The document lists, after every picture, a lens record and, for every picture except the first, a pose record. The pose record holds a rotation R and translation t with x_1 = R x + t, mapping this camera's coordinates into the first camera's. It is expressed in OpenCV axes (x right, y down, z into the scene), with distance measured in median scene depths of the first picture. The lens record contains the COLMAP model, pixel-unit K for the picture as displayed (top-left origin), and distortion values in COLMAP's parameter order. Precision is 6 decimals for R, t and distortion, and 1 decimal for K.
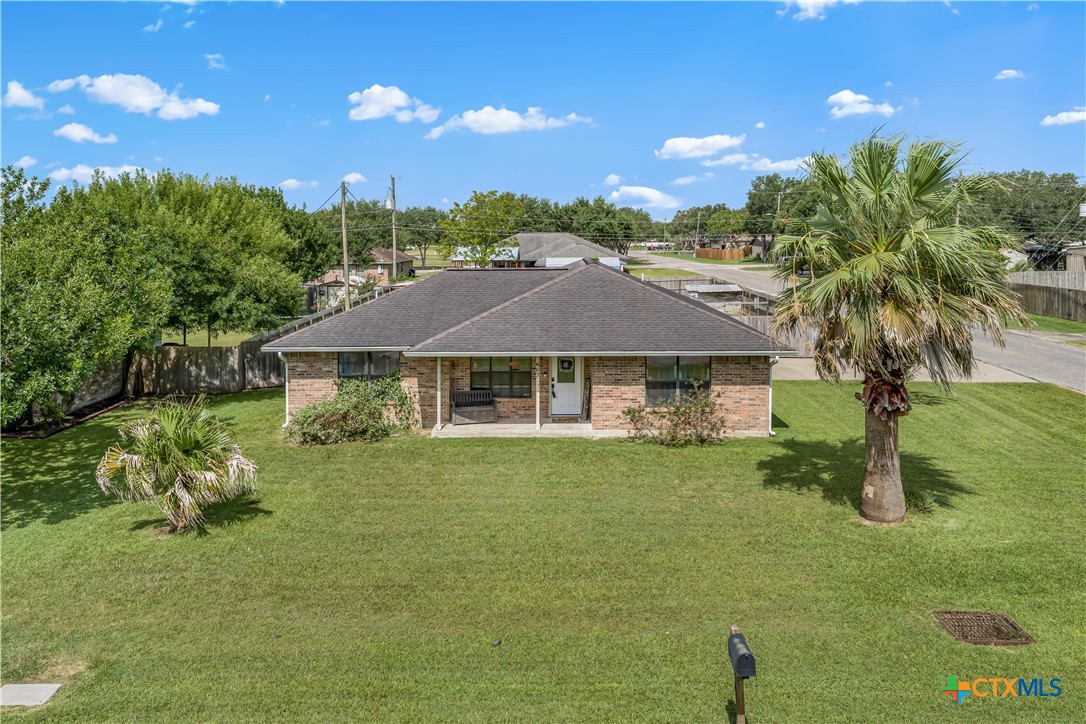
lens RADIAL K [[924.7, 0, 541.7], [0, 924.7, 231.2], [0, 0, 1]] dist [0.014911, 0.000187]
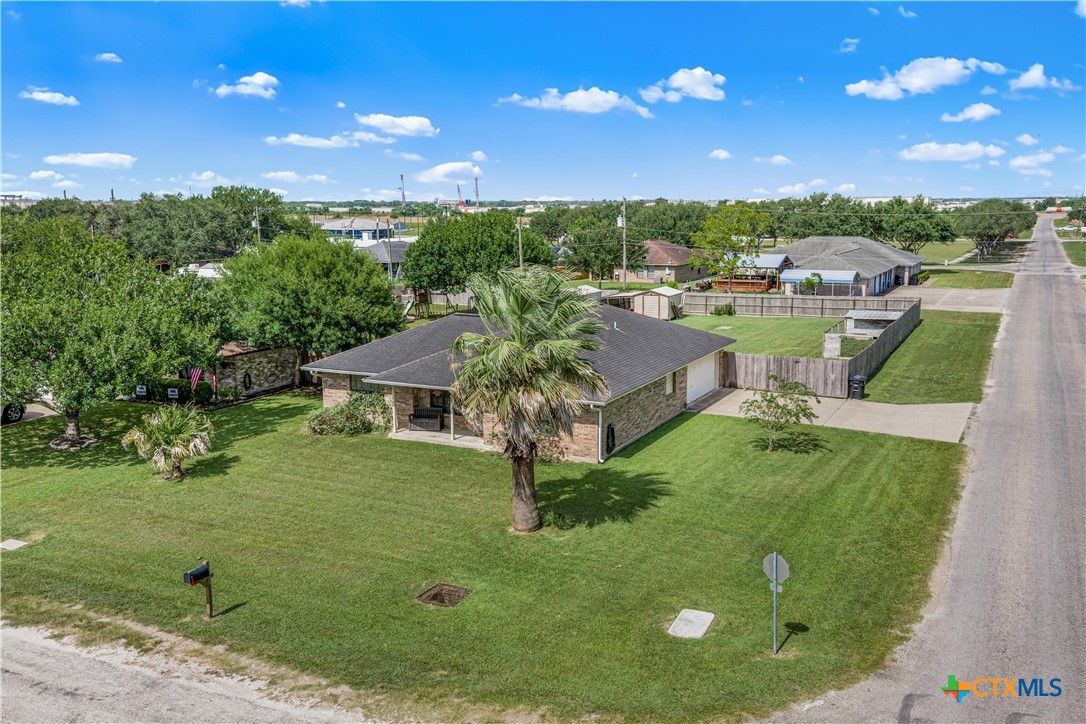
lens RADIAL K [[923.3, 0, 580.6], [0, 923.3, 361.8], [0, 0, 1]] dist [0.032141, -0.000356]
pose [[0.906460, 0.069782, -0.416486, 0.724198], [0.000971, 0.985905, 0.167301, -0.131469], [0.422291, -0.152056, 0.893616, -0.143459]]
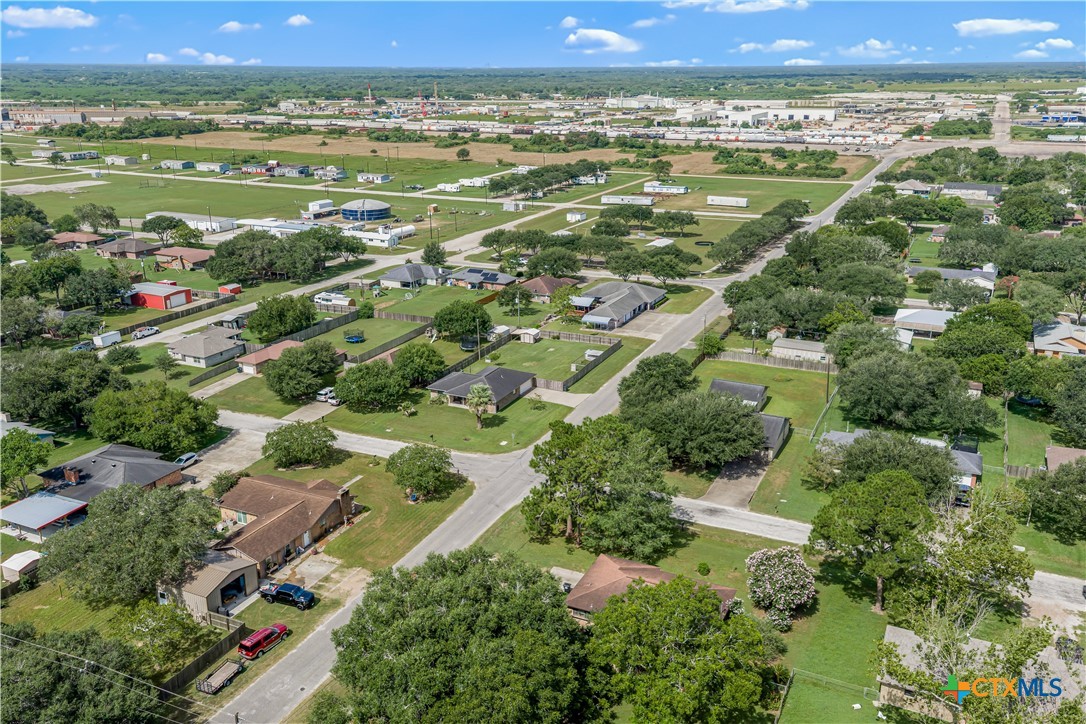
lens RADIAL K [[900.4, 0, 543.0], [0, 900.4, 362.0], [0, 0, 1]] dist [0.032482, -0.003718]
pose [[0.908394, 0.129324, -0.397612, 2.788420], [0.000664, 0.950517, 0.310673, -1.911634], [0.418114, -0.282478, 0.863358, -3.840983]]
